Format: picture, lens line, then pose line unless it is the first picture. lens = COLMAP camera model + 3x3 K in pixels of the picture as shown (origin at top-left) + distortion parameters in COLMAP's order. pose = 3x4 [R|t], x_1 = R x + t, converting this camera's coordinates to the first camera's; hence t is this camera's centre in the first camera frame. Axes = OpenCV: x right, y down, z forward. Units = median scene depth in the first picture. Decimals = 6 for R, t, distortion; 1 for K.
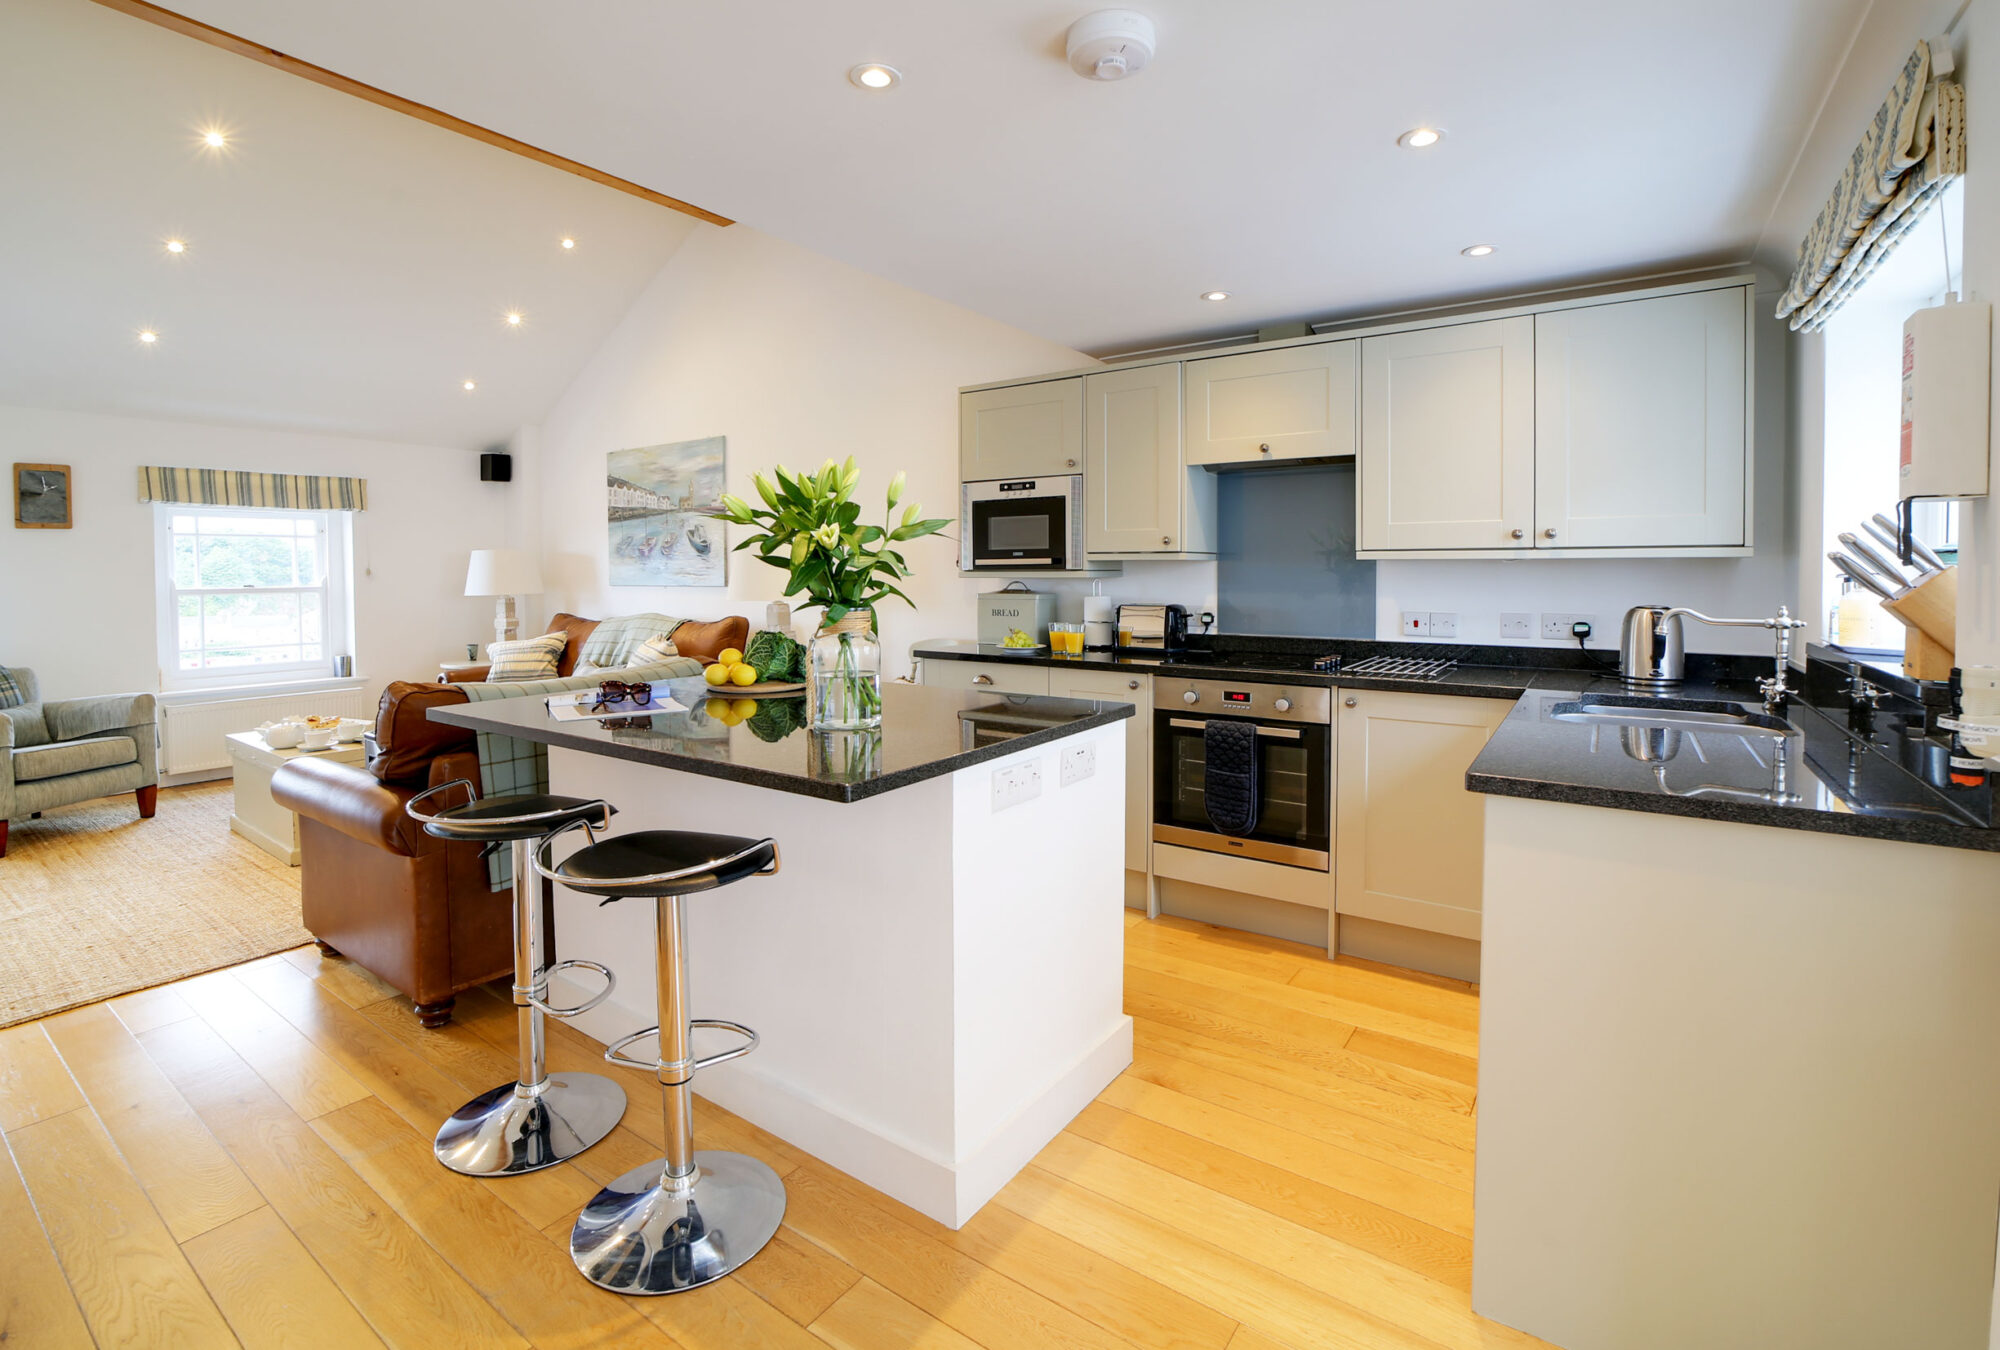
lens RADIAL K [[917.4, 0, 1013.1], [0, 917.4, 595.8], [0, 0, 1]] dist [-0.027066, 0.006605]
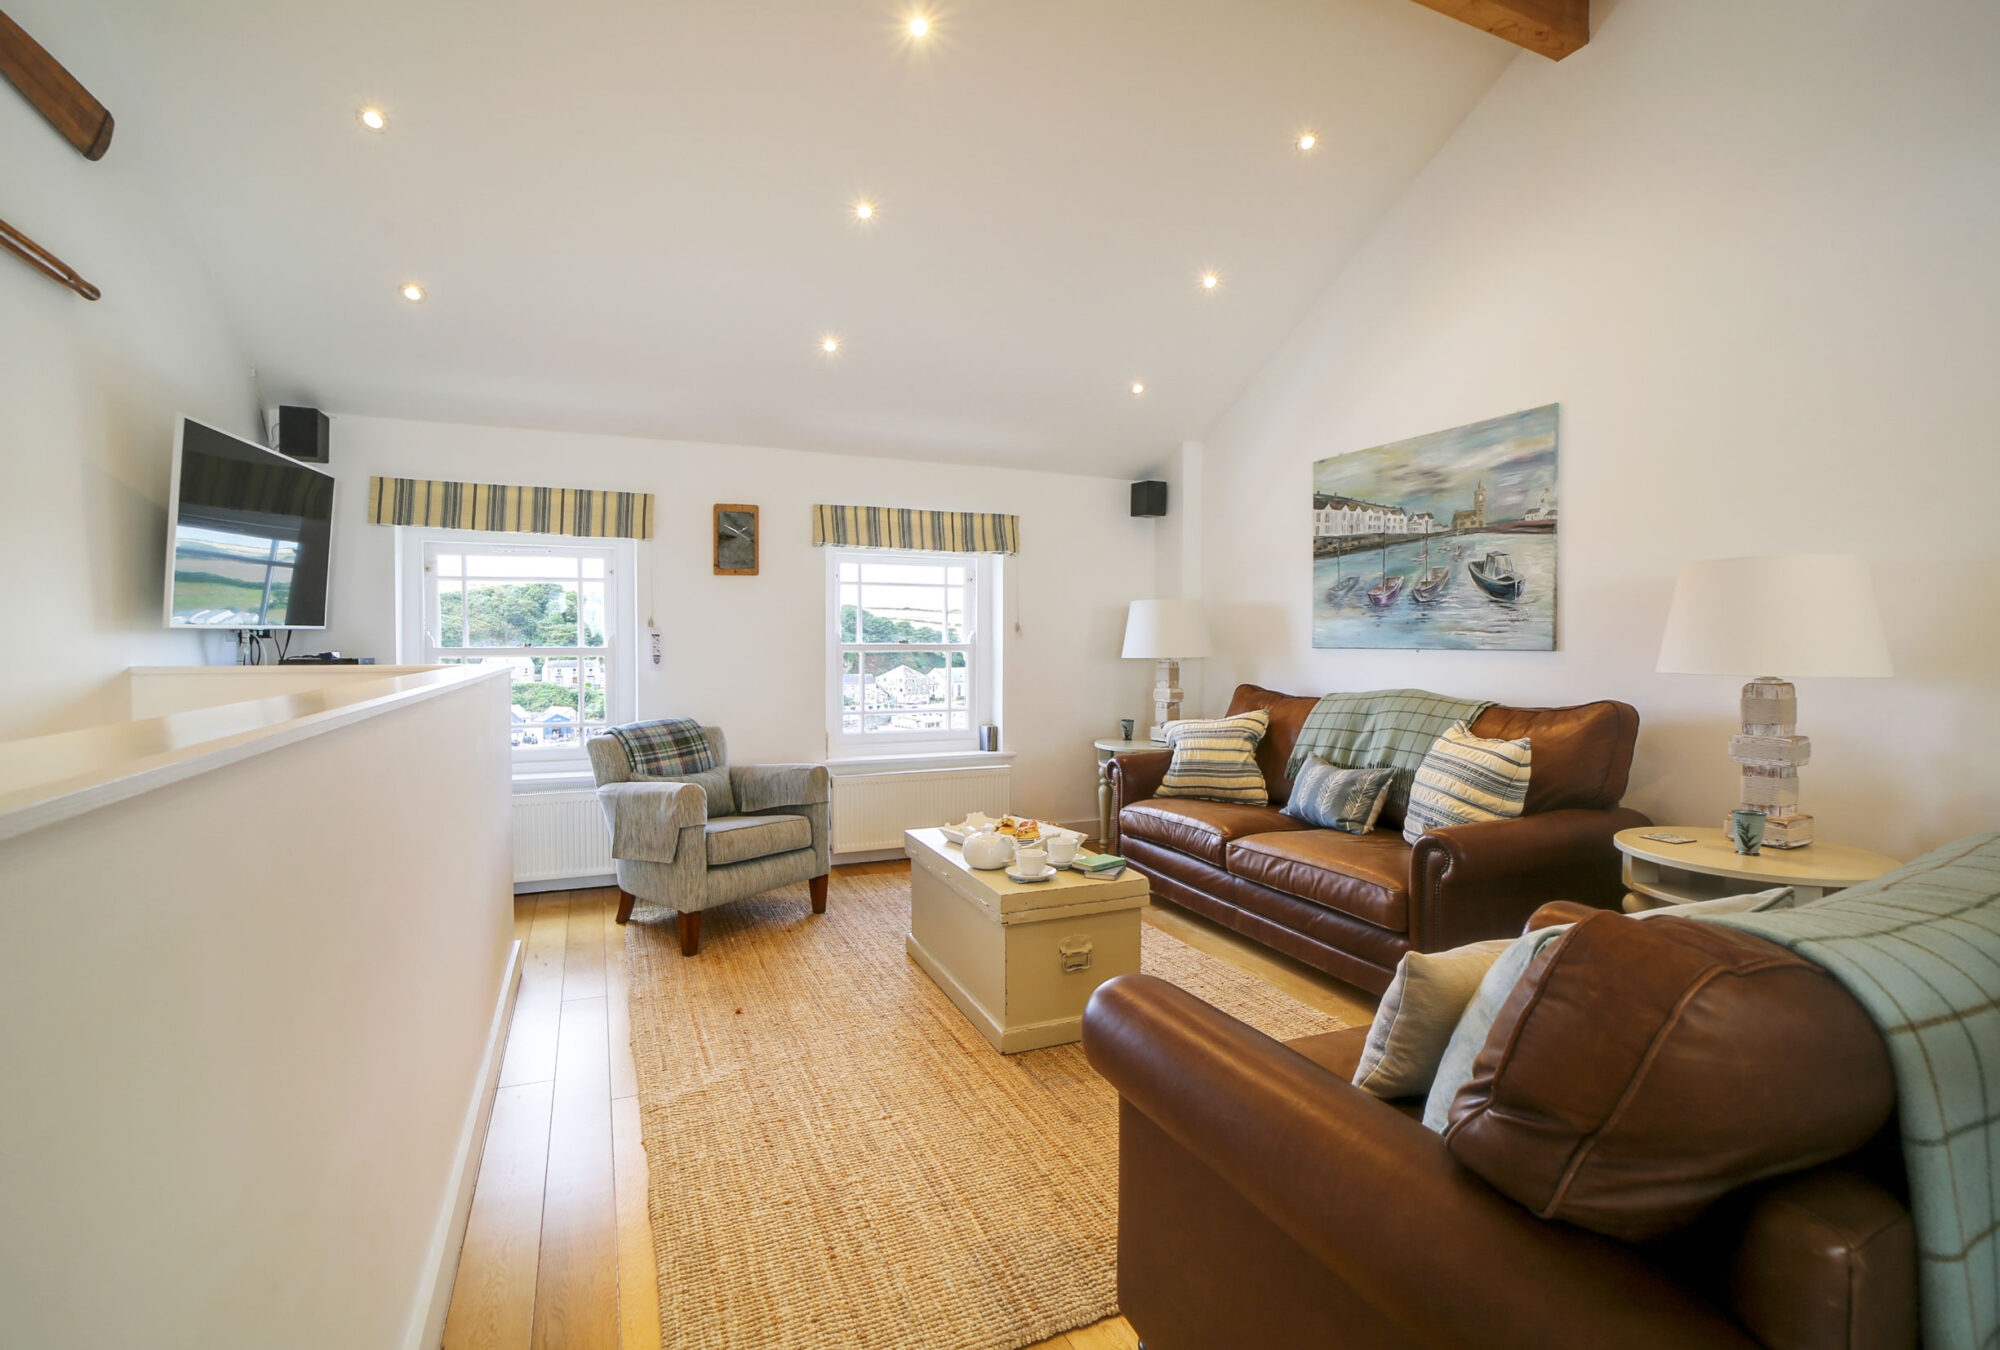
lens RADIAL K [[917.4, 0, 1002.4], [0, 917.4, 664.7], [0, 0, 1]] dist [-0.027066, 0.006605]
pose [[0.862017, 0.022549, -0.506377, -0.372801], [-0.023968, 0.999706, 0.003716, 0.006955], [0.506312, 0.008934, 0.862304, 0.333843]]
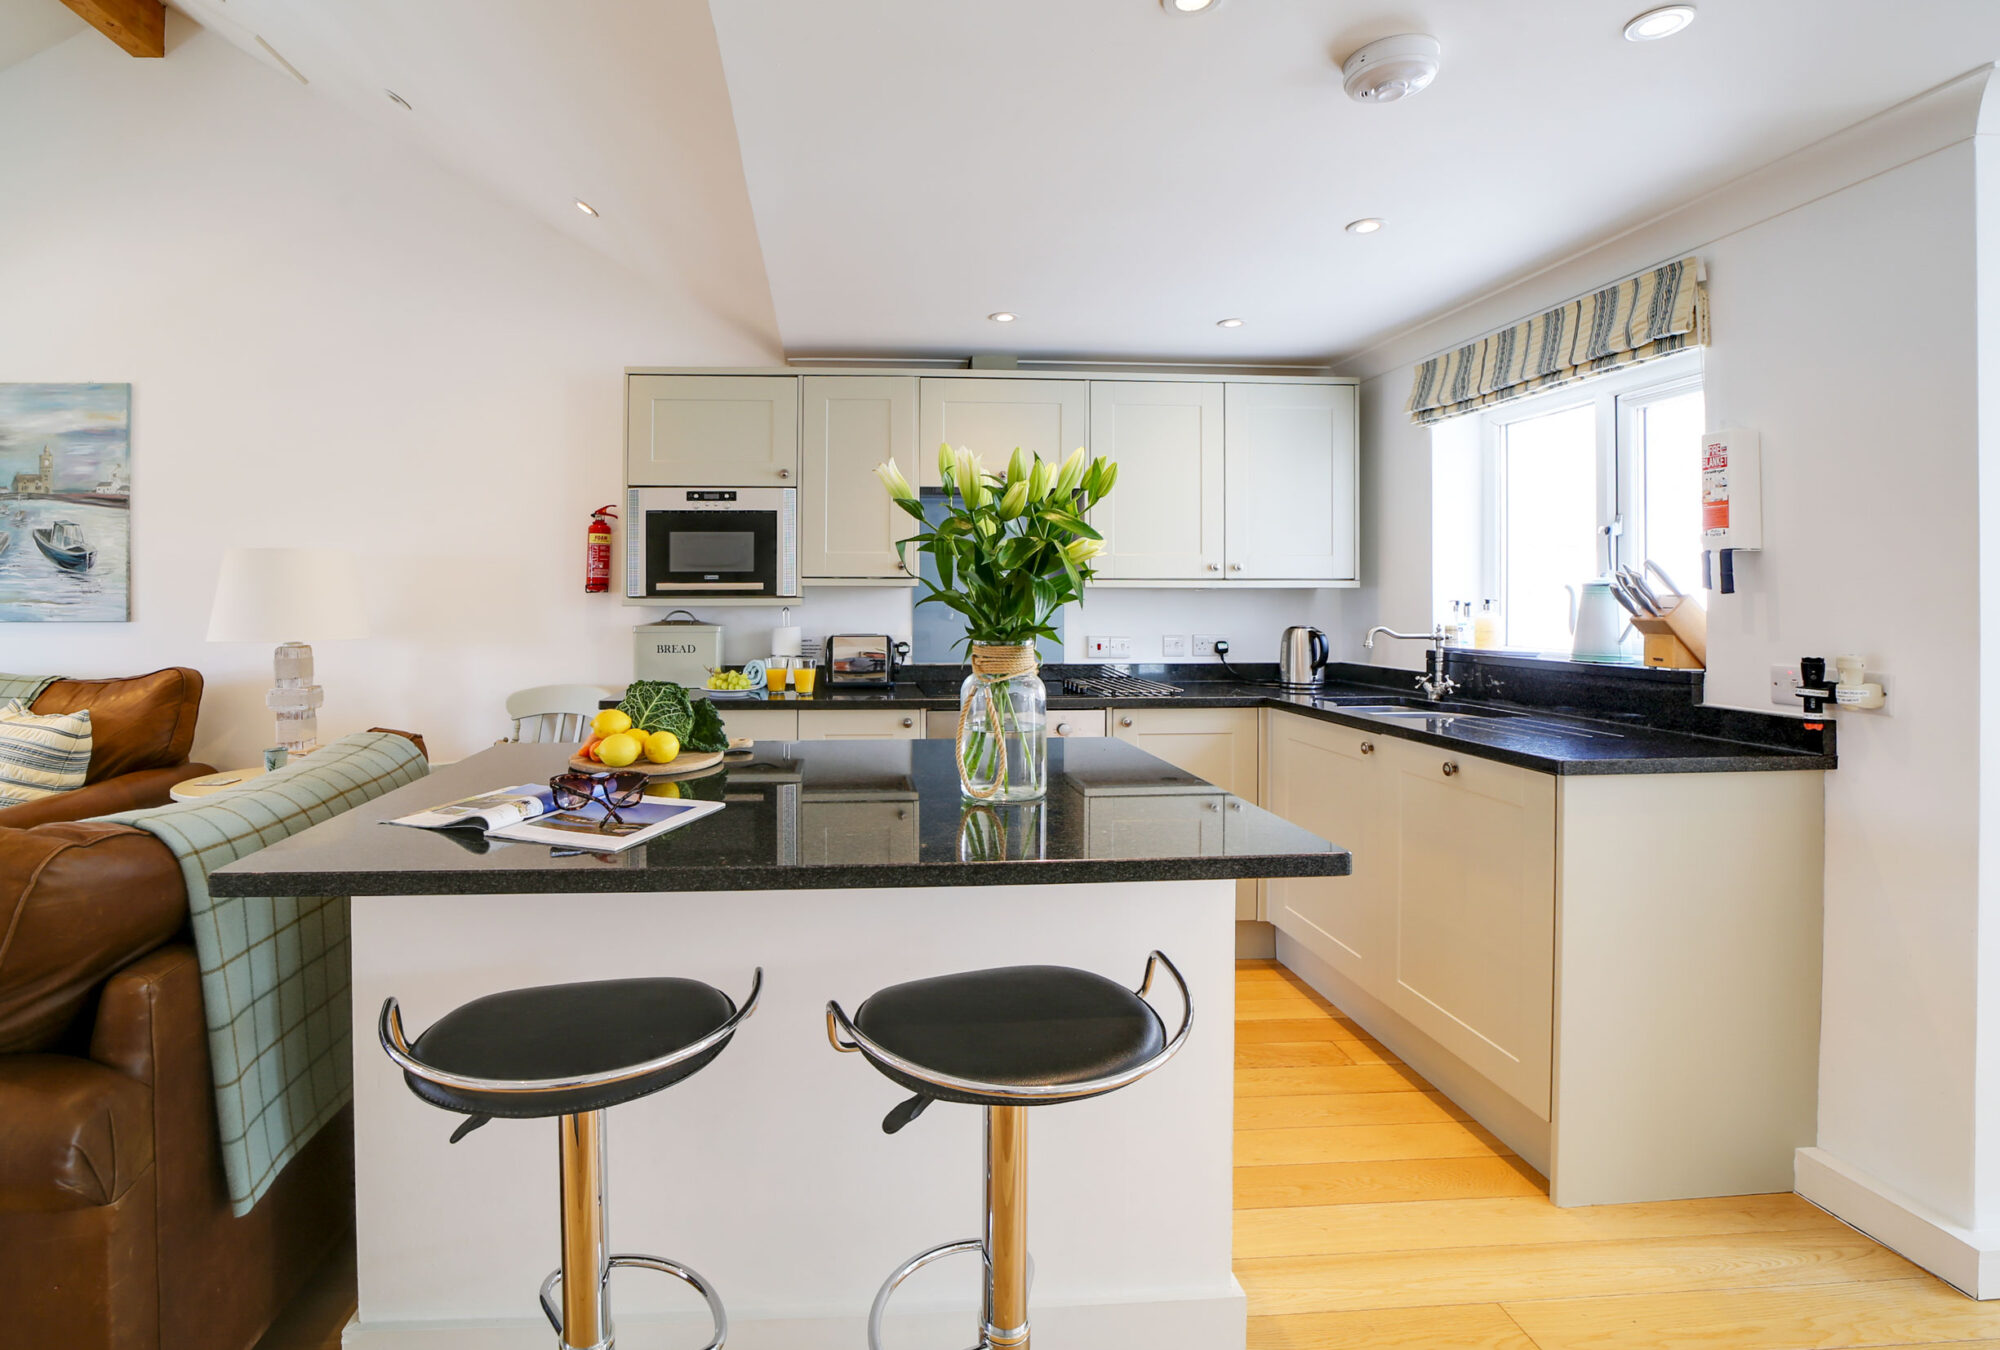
lens RADIAL K [[946.1, 0, 944.7], [0, 946.1, 593.4], [0, 0, 1]] dist [-0.022293, -0.003232]
pose [[0.784683, 0.006259, 0.619865, -0.310430], [0.015547, 0.999436, -0.029773, -0.001865], [-0.619702, 0.032999, 0.784143, 0.172402]]
